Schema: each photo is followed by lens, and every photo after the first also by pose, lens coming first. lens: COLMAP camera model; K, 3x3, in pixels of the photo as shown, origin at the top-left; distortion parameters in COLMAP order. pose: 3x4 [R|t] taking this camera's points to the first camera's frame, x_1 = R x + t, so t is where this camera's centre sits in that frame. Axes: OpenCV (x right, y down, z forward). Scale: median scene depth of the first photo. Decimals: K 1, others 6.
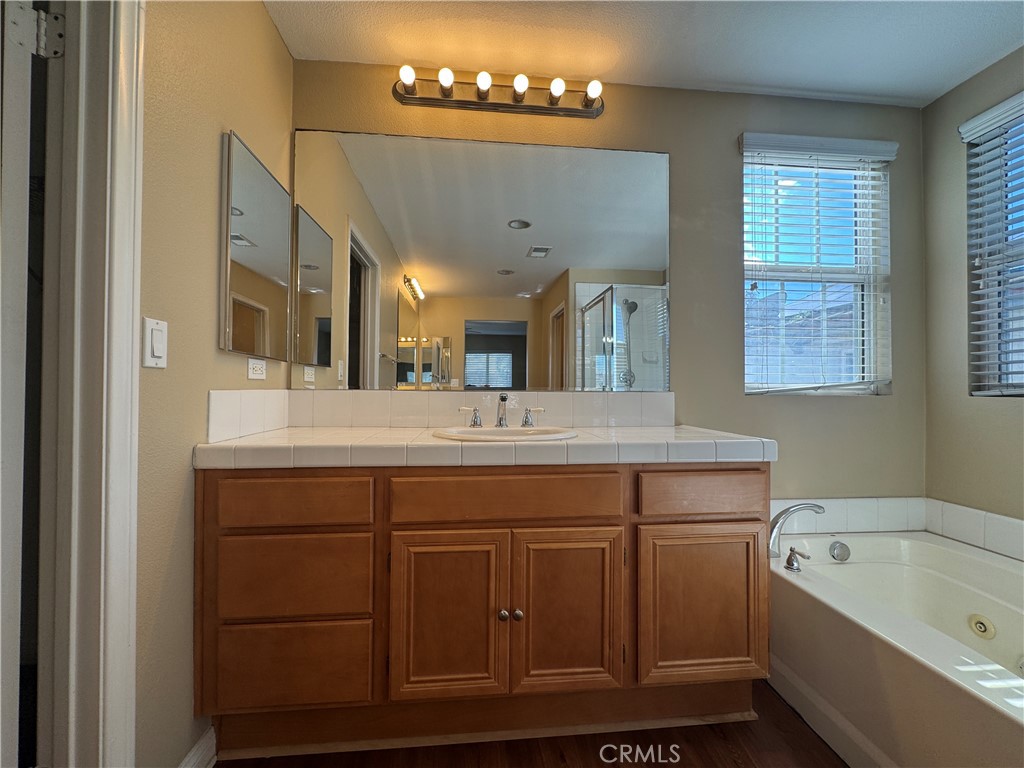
lens RADIAL K [[408.6, 0, 507.8], [0, 408.6, 383.3], [0, 0, 1]] dist [-0.004469, 0.000644]
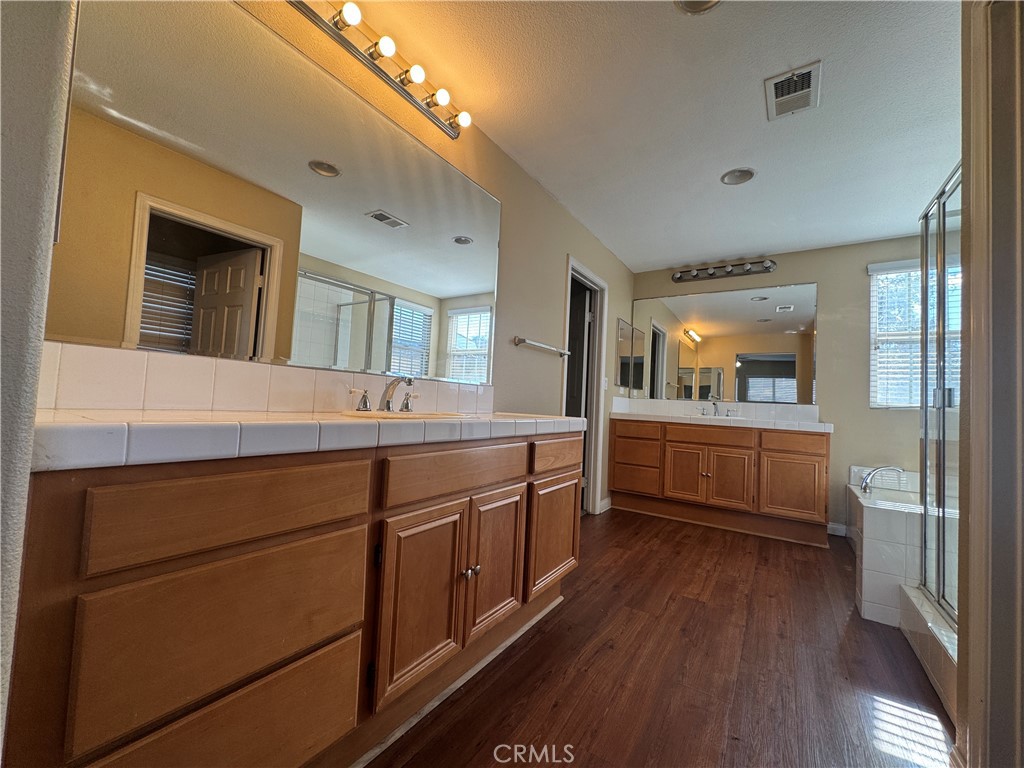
lens RADIAL K [[408.6, 0, 508.5], [0, 408.6, 383.7], [0, 0, 1]] dist [-0.004469, 0.000644]
pose [[0.778118, 0.006206, -0.628088, 0.402091], [-0.038539, 0.998539, -0.037877, 0.040396], [0.626935, 0.053679, 0.777220, -1.202482]]
